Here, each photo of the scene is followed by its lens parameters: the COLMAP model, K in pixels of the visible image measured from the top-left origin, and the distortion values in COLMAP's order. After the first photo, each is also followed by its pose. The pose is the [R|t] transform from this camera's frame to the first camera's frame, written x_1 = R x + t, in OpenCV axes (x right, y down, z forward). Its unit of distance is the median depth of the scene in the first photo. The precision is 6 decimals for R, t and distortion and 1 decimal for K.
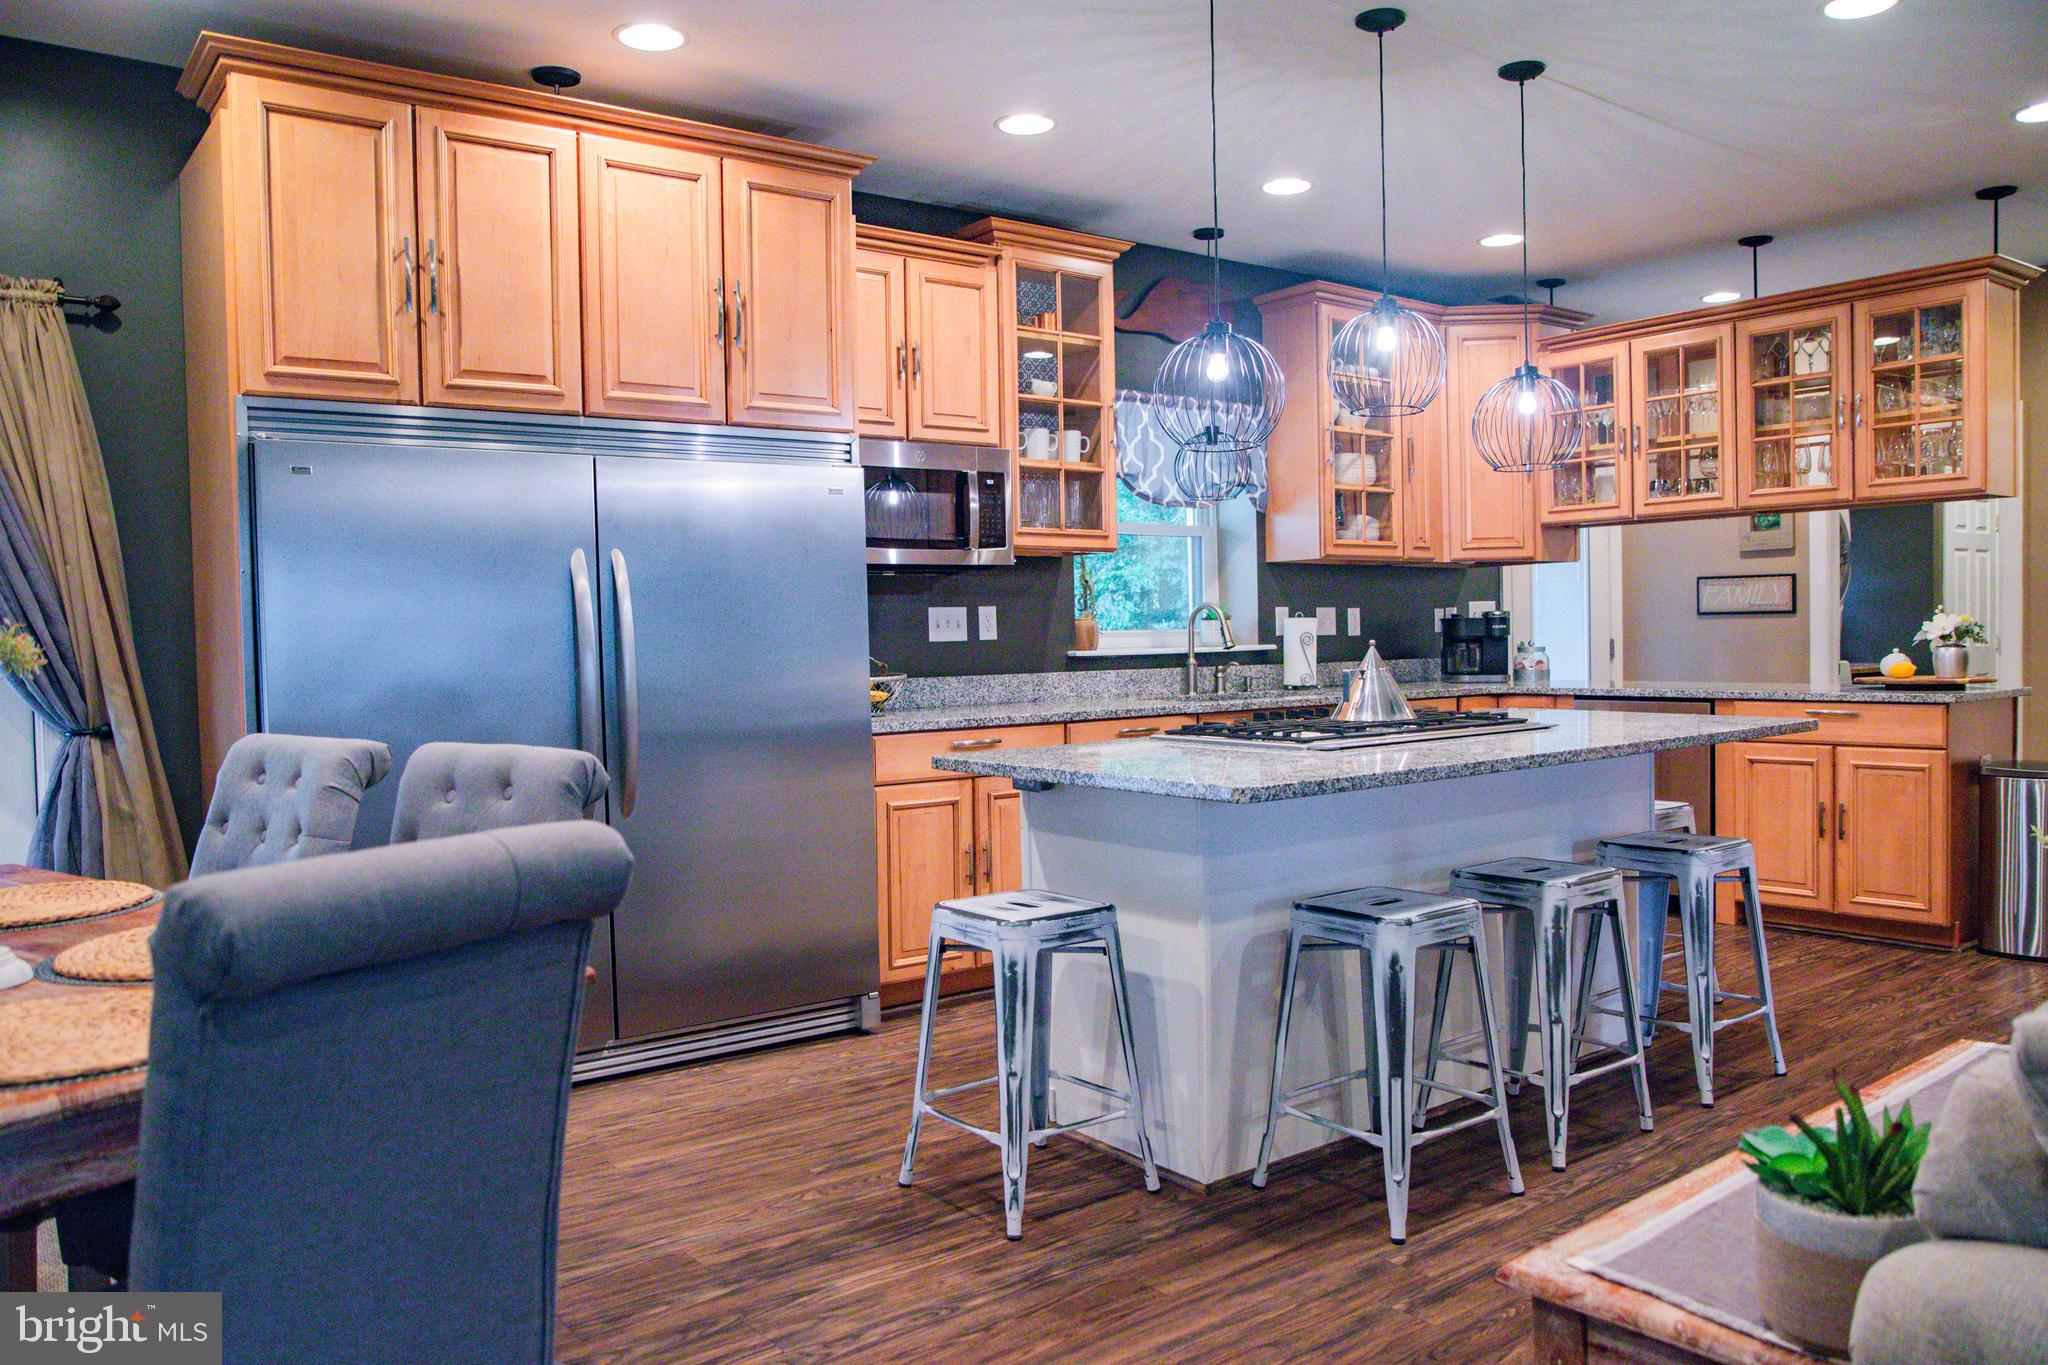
lens RADIAL K [[1515.8, 0, 1021.6], [0, 1515.8, 692.2], [0, 0, 1]] dist [-0.075959, 0.053823]
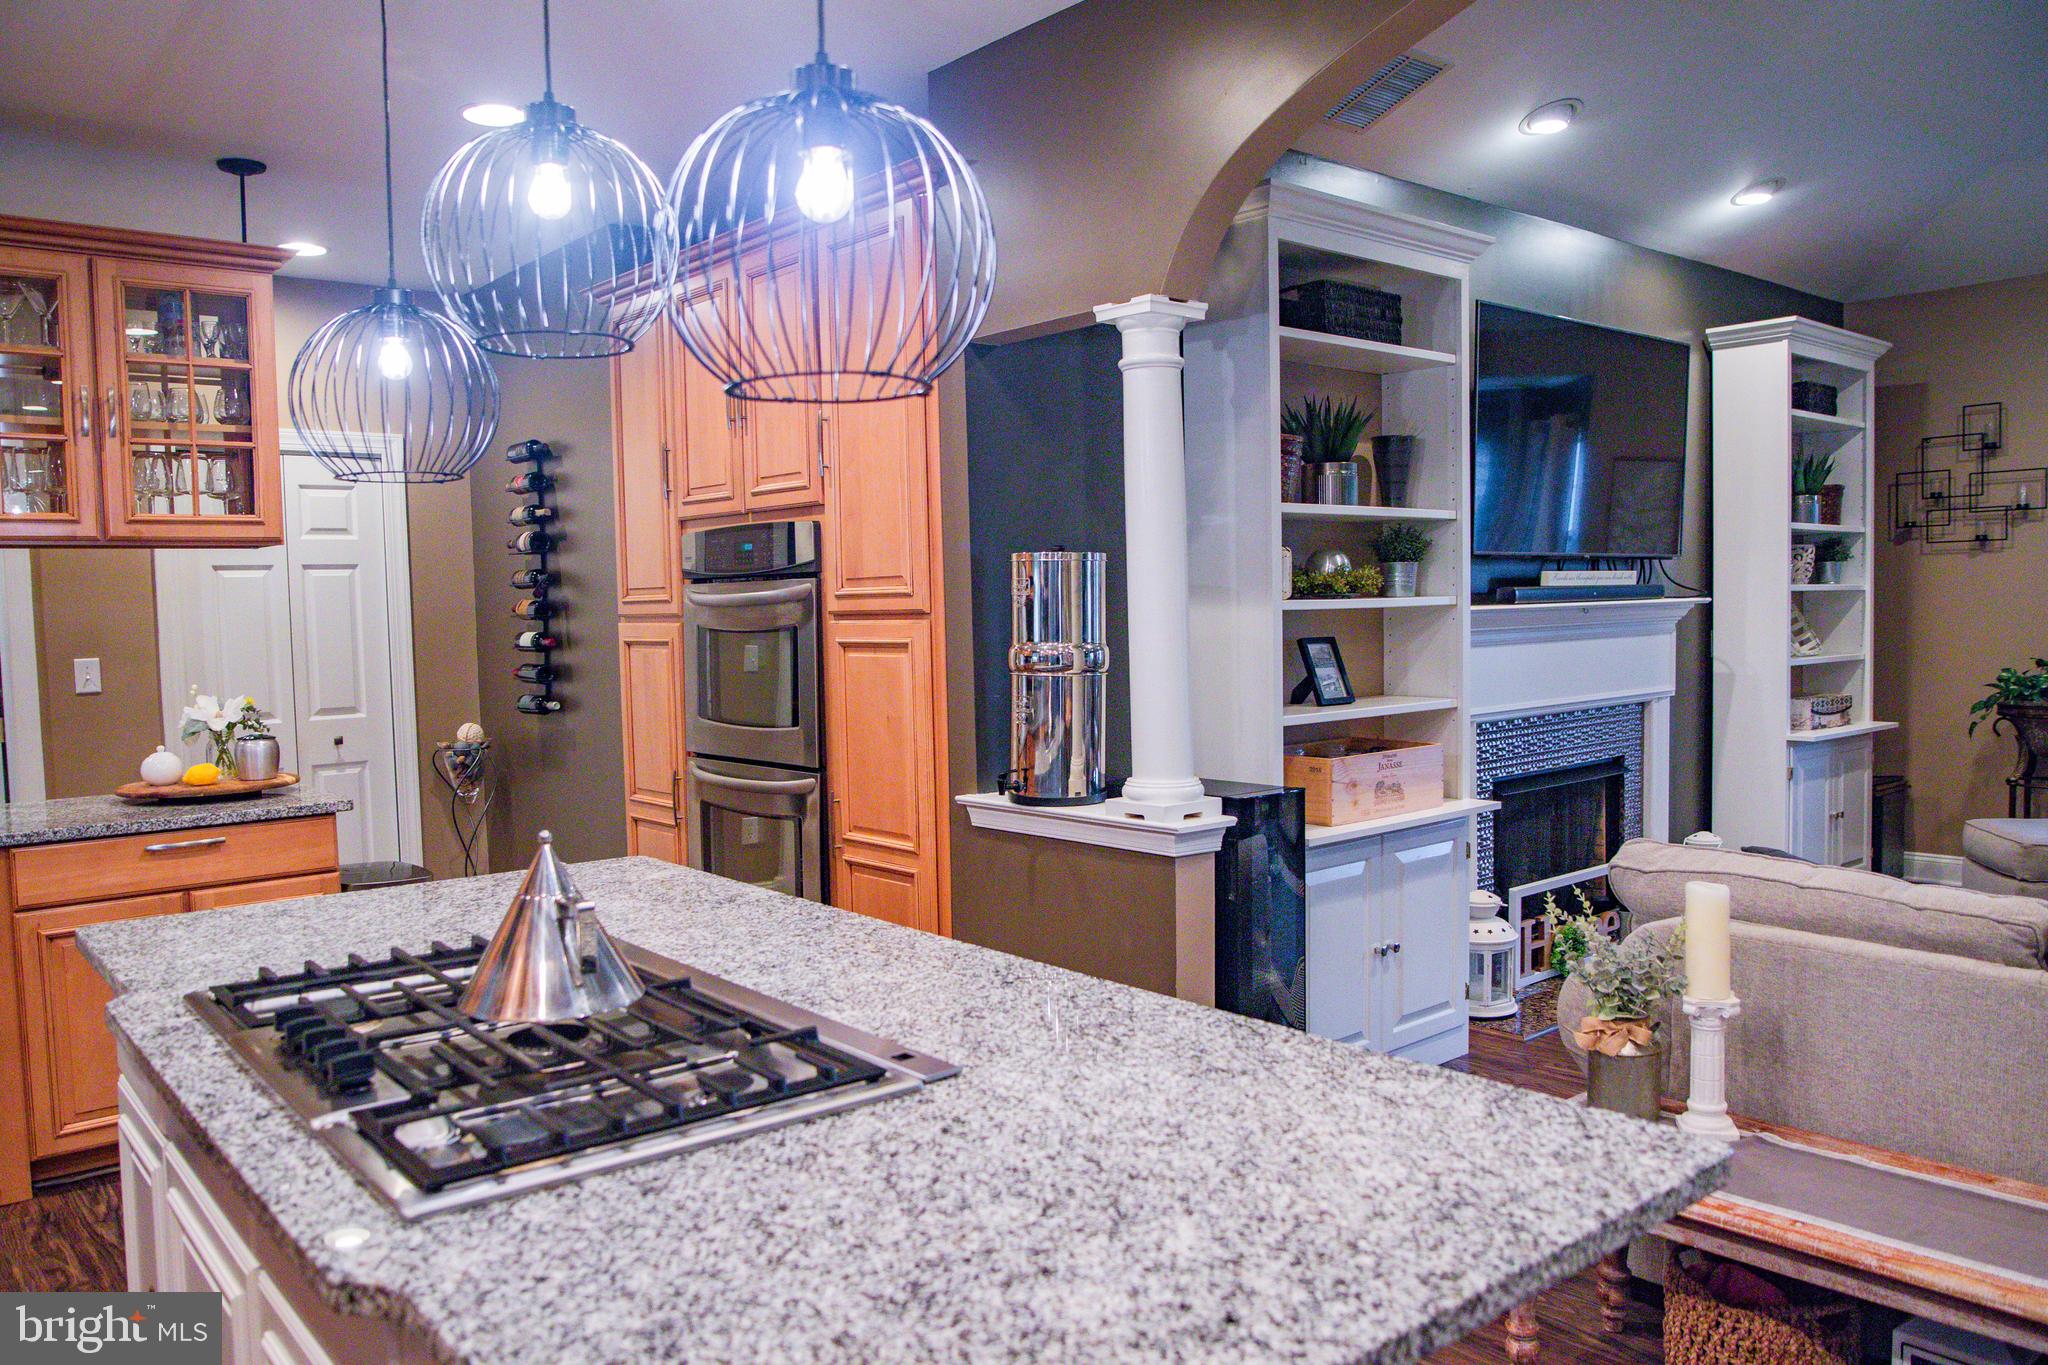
lens RADIAL K [[1515.8, 0, 1031.8], [0, 1515.8, 695.5], [0, 0, 1]] dist [-0.075959, 0.053823]
pose [[-0.048311, -0.042785, 0.997916, -0.174575], [0.061568, 0.997055, 0.045729, -0.065667], [-0.996933, 0.063649, -0.045535, 0.644243]]
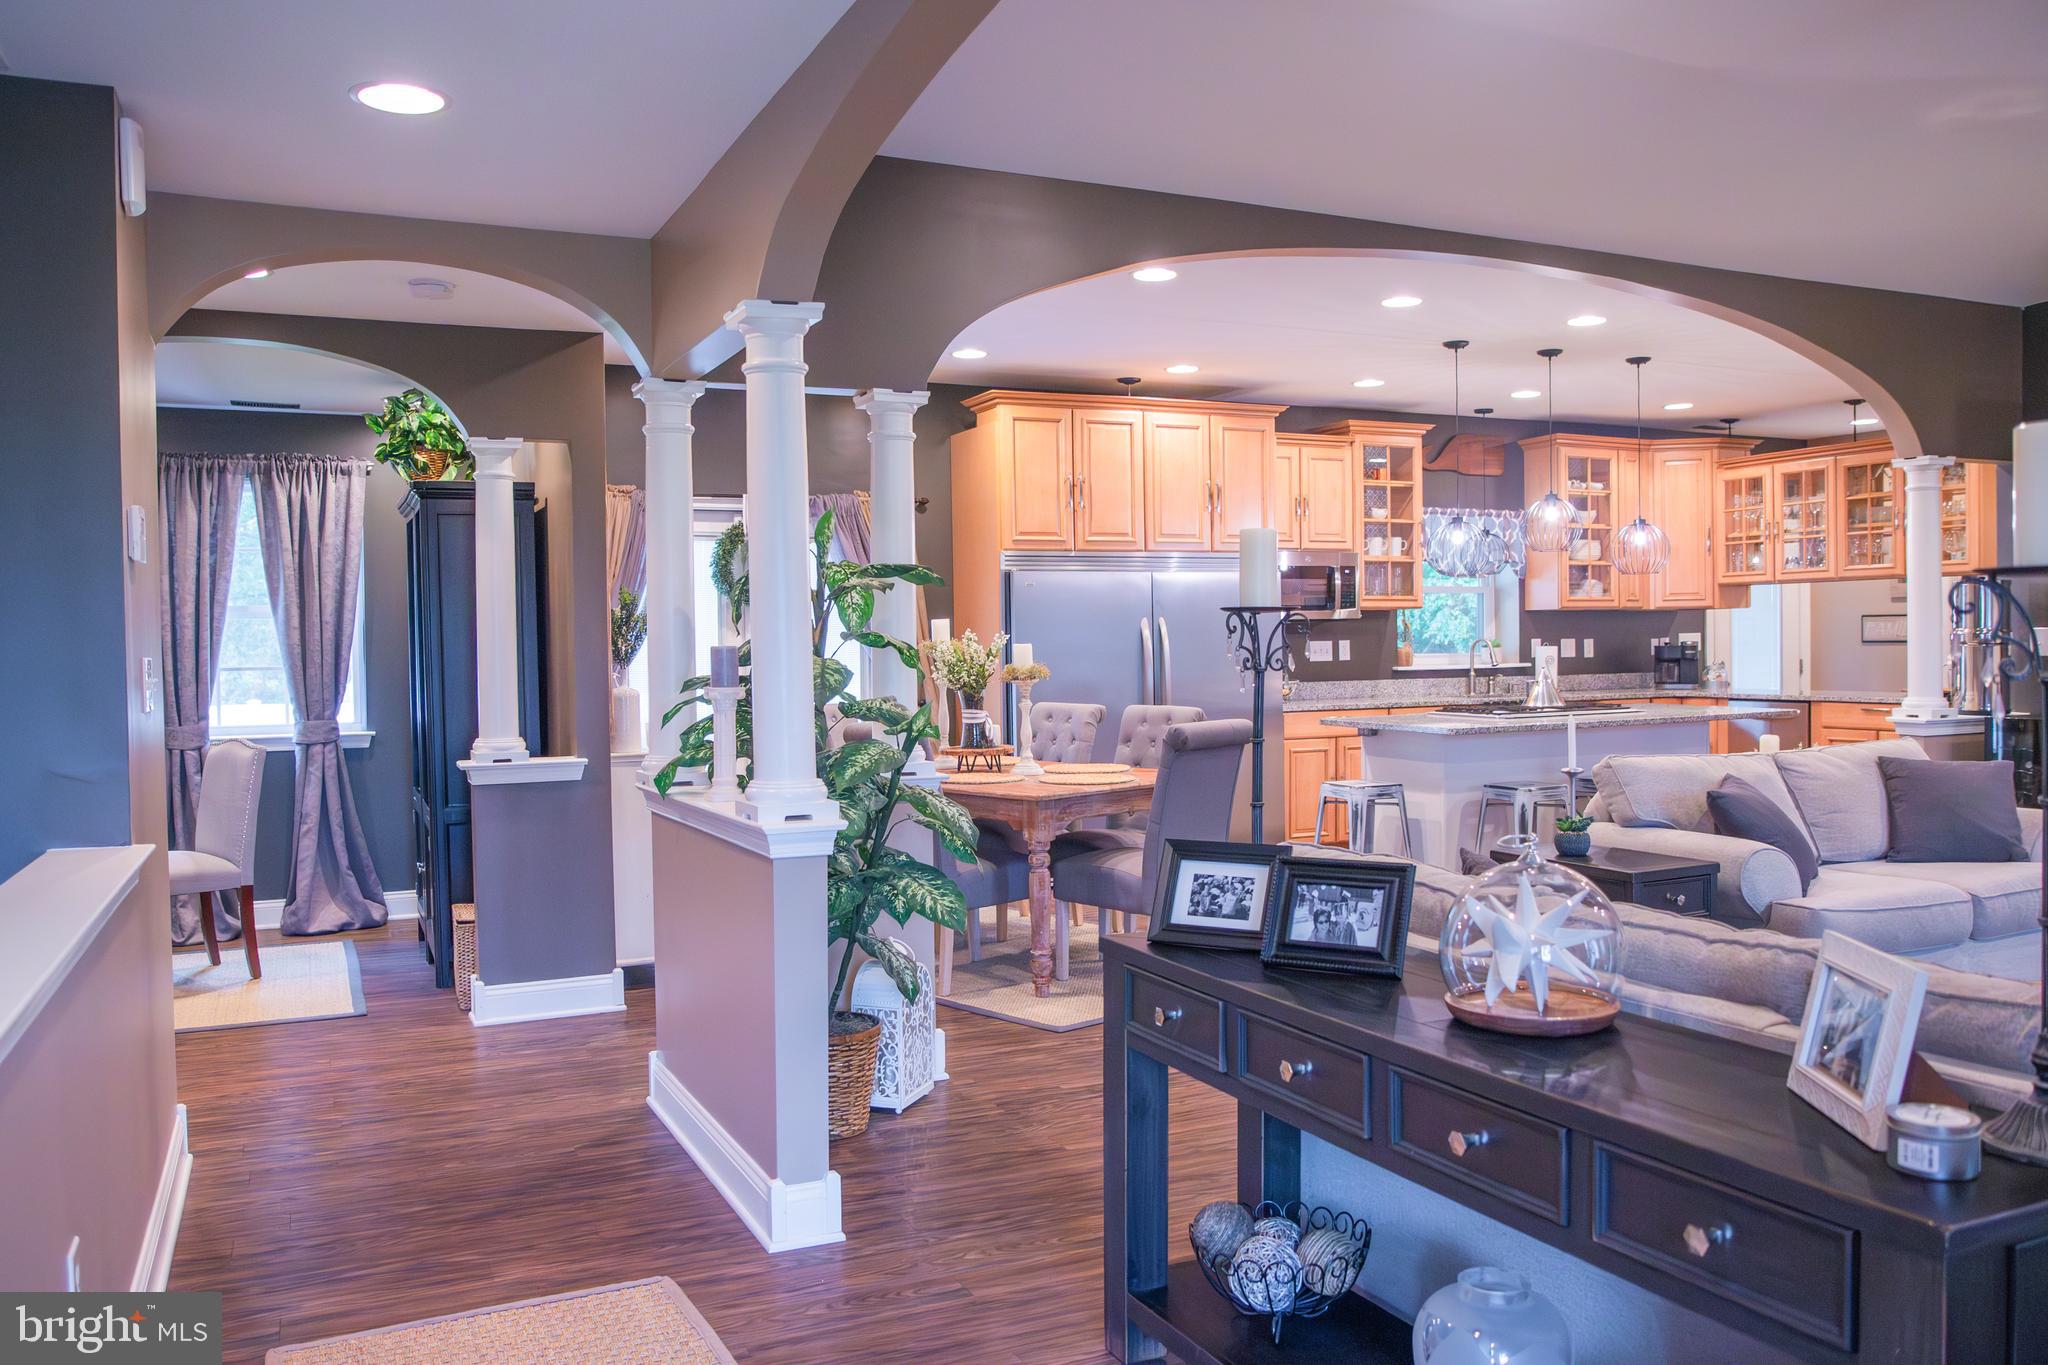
lens RADIAL K [[1571.0, 0, 1024.2], [0, 1571.0, 695.5], [0, 0, 1]] dist [-0.070825, 0.037449]
pose [[0.976254, 0.012262, -0.216280, 0.008149], [-0.012266, 0.999924, 0.001326, 0.007387], [0.216280, 0.001358, 0.976330, -0.841581]]
